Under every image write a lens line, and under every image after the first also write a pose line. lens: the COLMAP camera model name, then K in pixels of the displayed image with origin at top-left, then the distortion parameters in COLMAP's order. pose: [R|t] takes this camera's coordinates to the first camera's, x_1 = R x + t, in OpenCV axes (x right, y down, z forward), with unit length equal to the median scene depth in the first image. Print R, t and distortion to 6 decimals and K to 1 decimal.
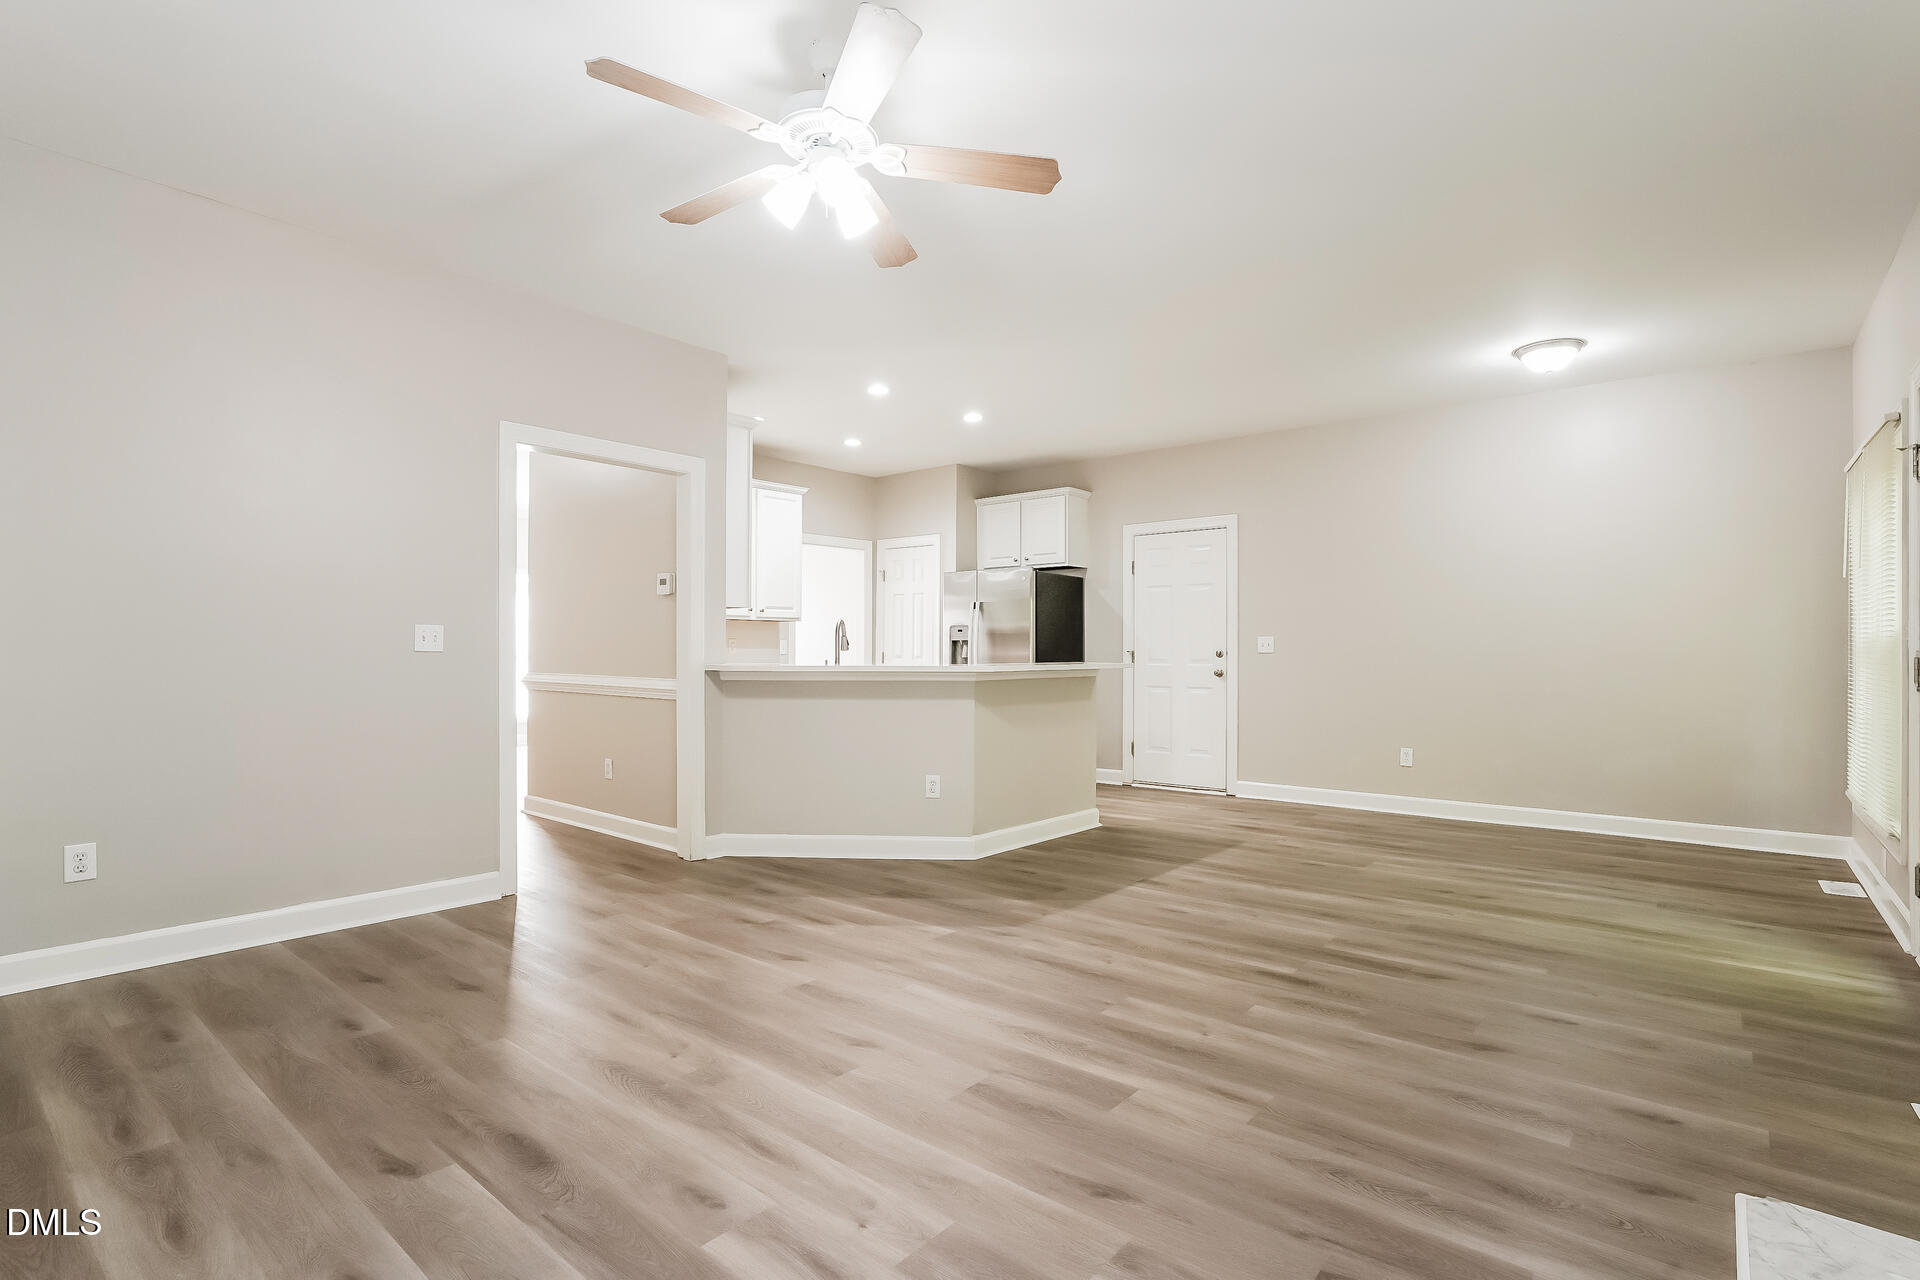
lens RADIAL K [[921.6, 0, 954.8], [0, 921.6, 644.9], [0, 0, 1]] dist [-0.052157, 0.020993]
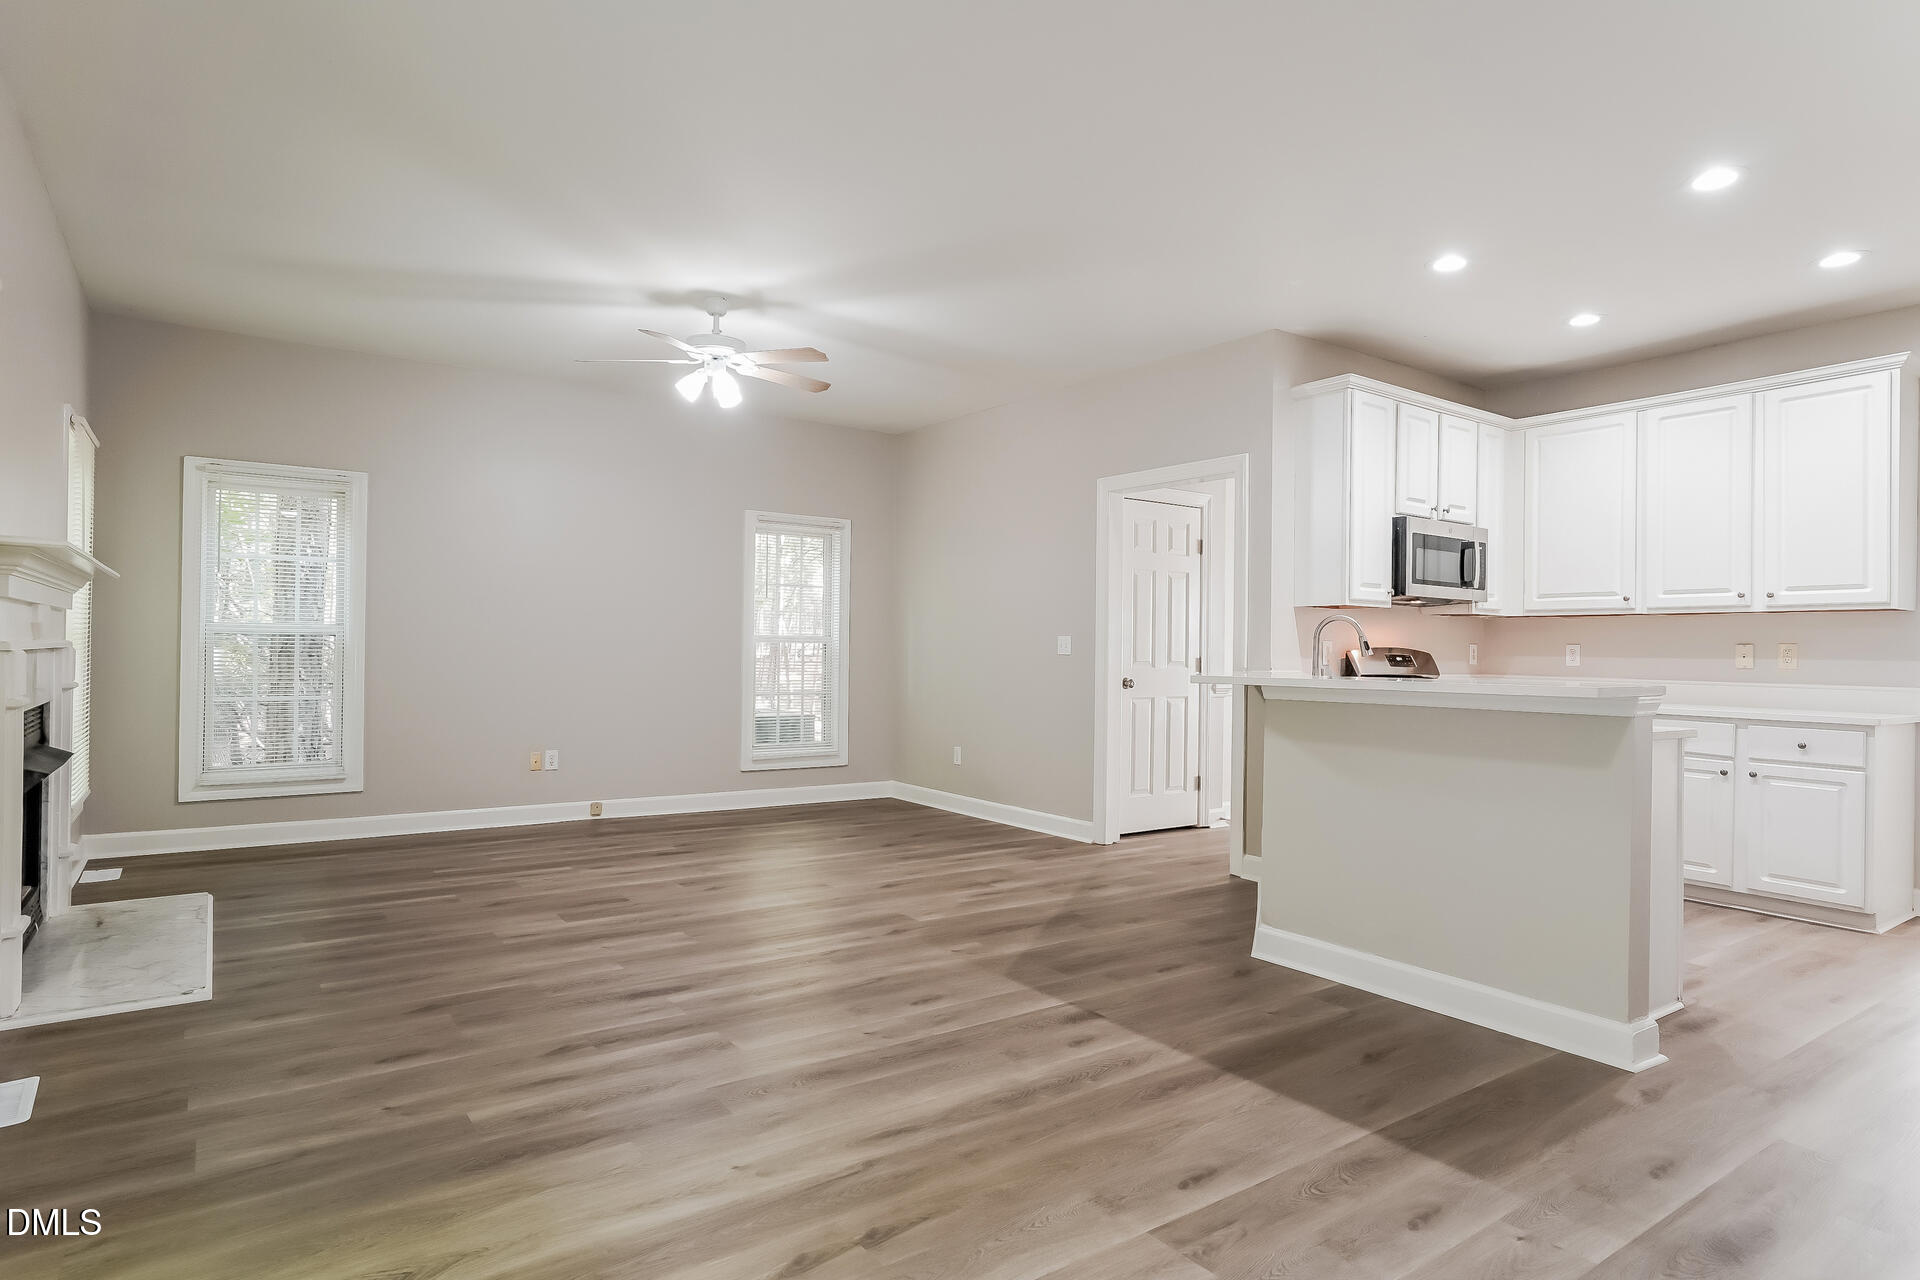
lens RADIAL K [[1062.1, 0, 960.0], [0, 1062.1, 640.0], [0, 0, 1]] dist [-0.005717, 0.002174]
pose [[-0.248355, -0.017258, -0.968515, 1.425092], [-0.005441, 0.999850, -0.016421, 0.016636], [0.968654, 0.001191, -0.248412, 1.649947]]
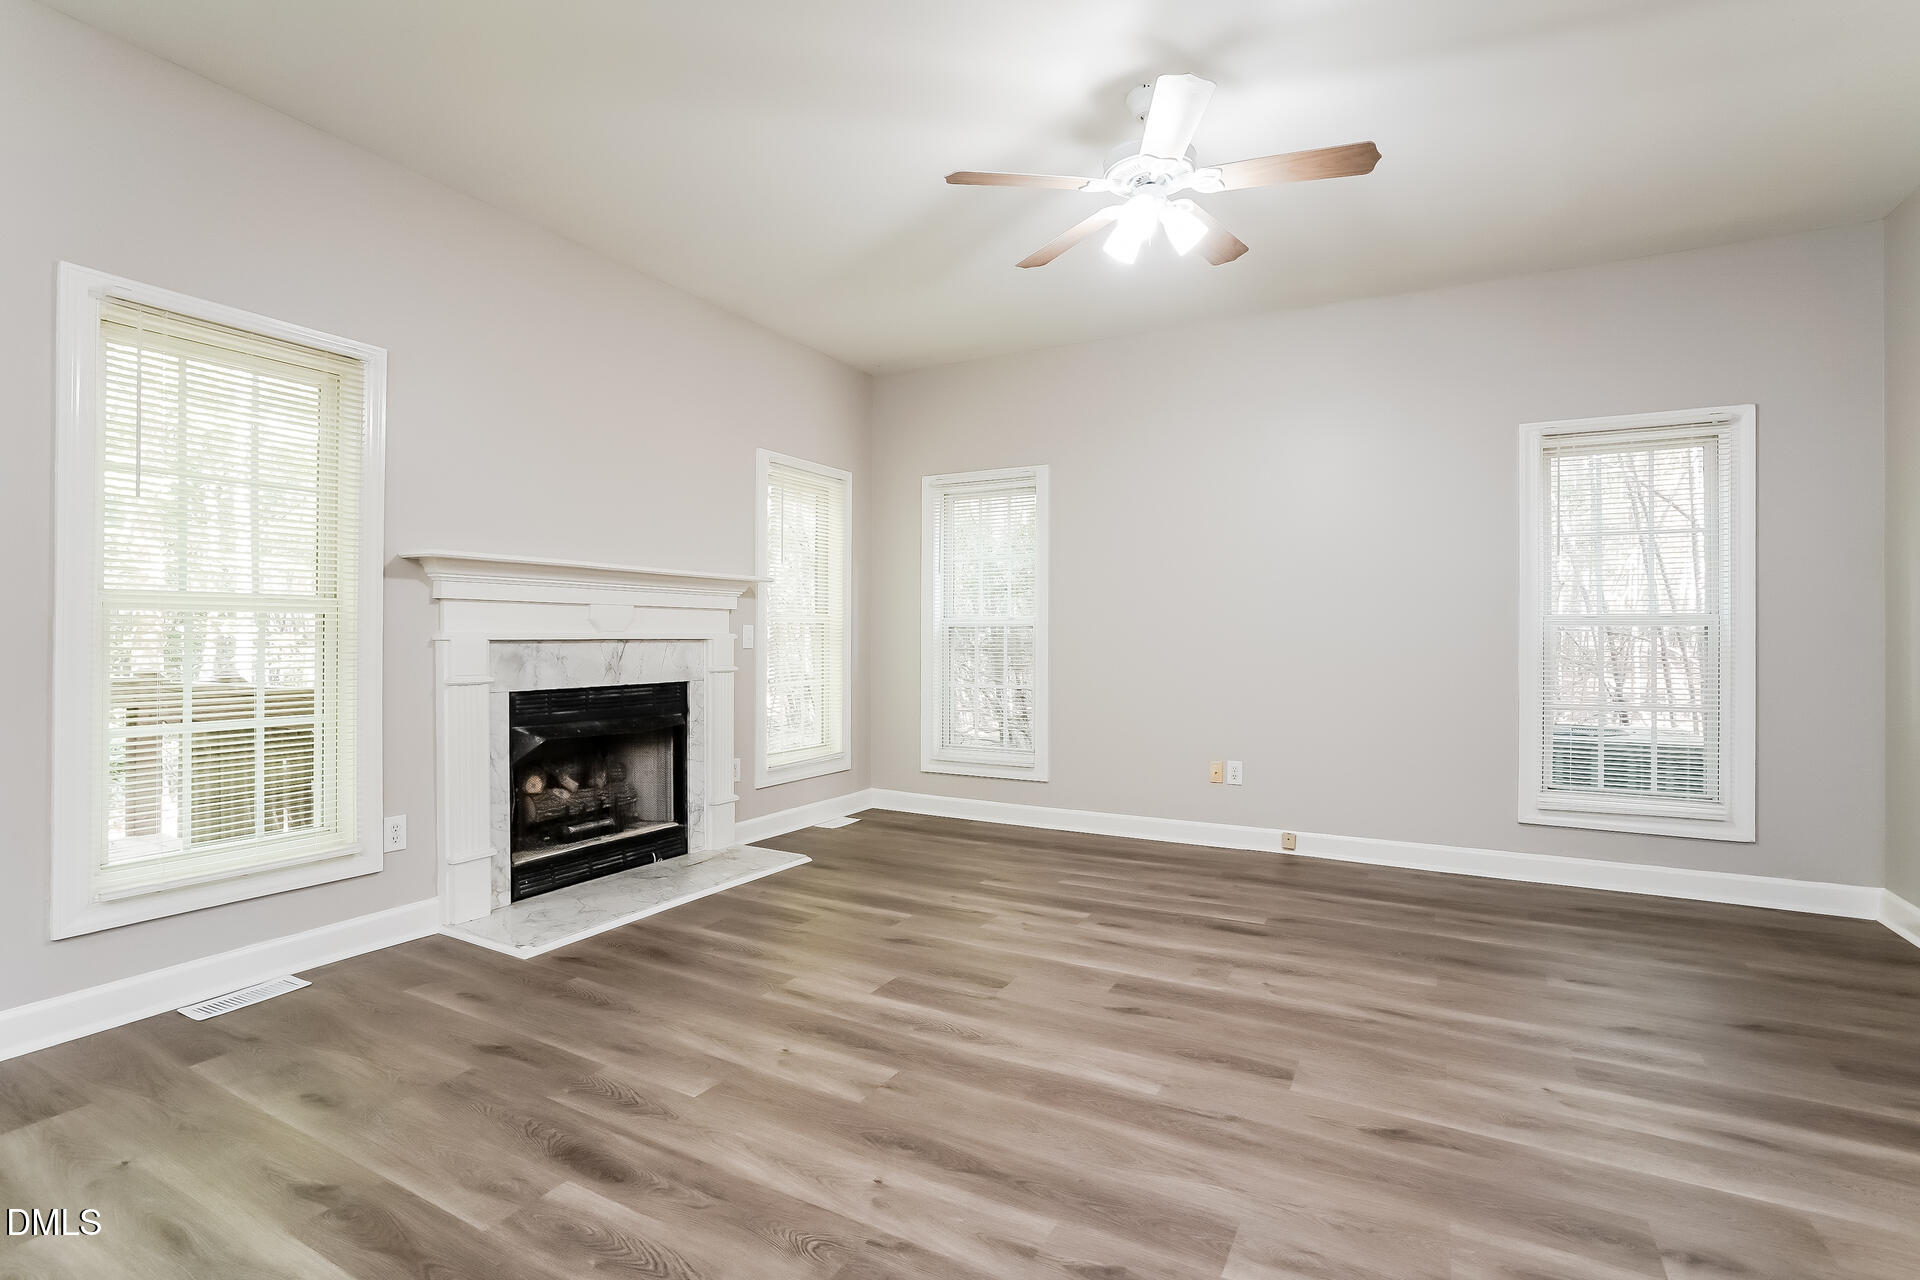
lens RADIAL K [[901.4, 0, 953.9], [0, 901.4, 636.4], [0, 0, 1]] dist [-0.050769, 0.020001]
pose [[-0.981068, -0.007701, -0.193509, 0.254722], [-0.005834, 0.999931, -0.010217, 0.018368], [0.193574, -0.008895, -0.981045, 1.703931]]
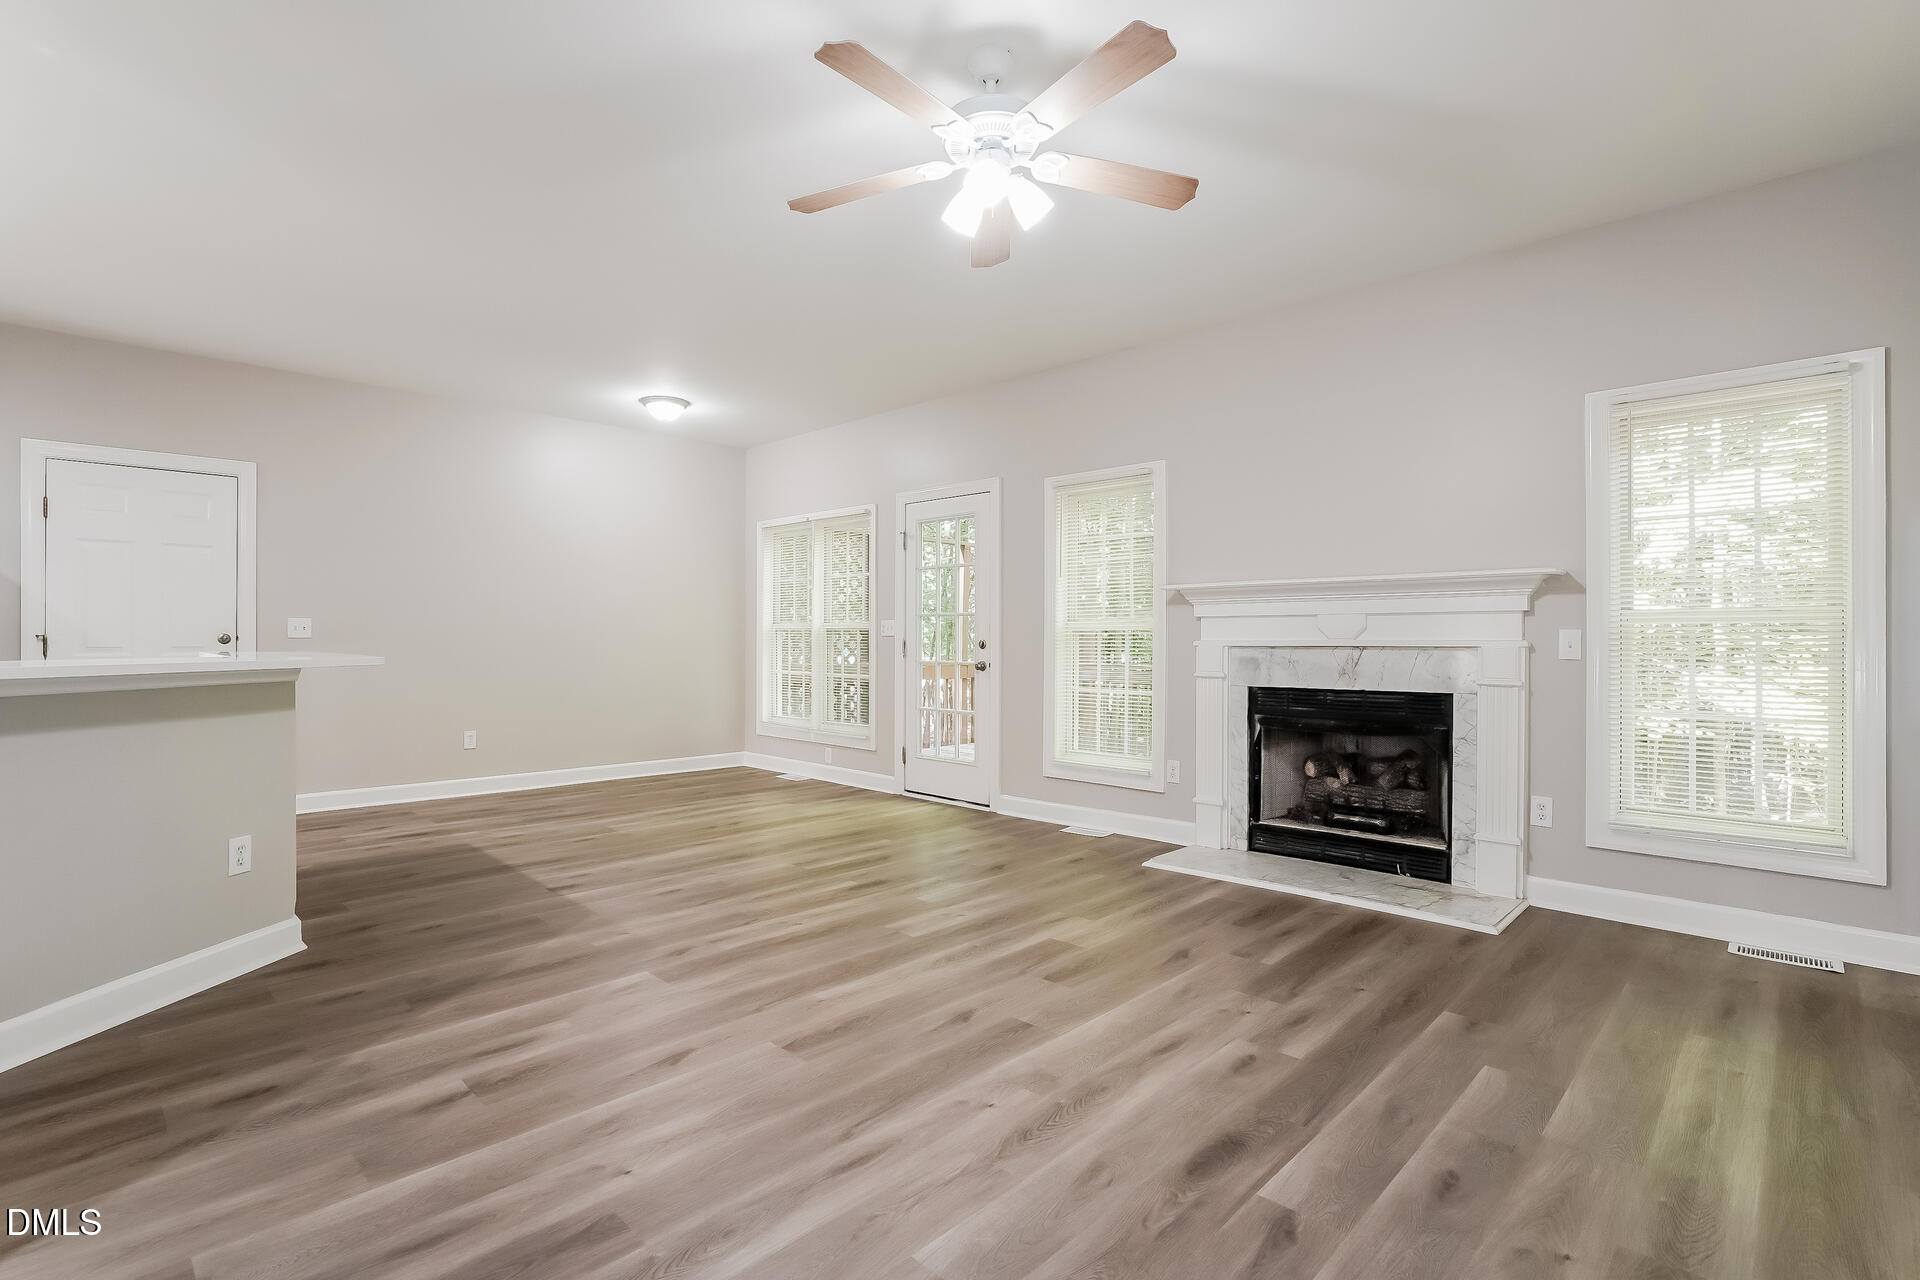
lens RADIAL K [[901.4, 0, 953.9], [0, 901.4, 636.4], [0, 0, 1]] dist [-0.050769, 0.020001]
pose [[0.079873, 0.000943, 0.996805, -0.968700], [-0.010887, 0.999941, -0.000074, 0.003432], [-0.996746, -0.010846, 0.079879, 0.810158]]
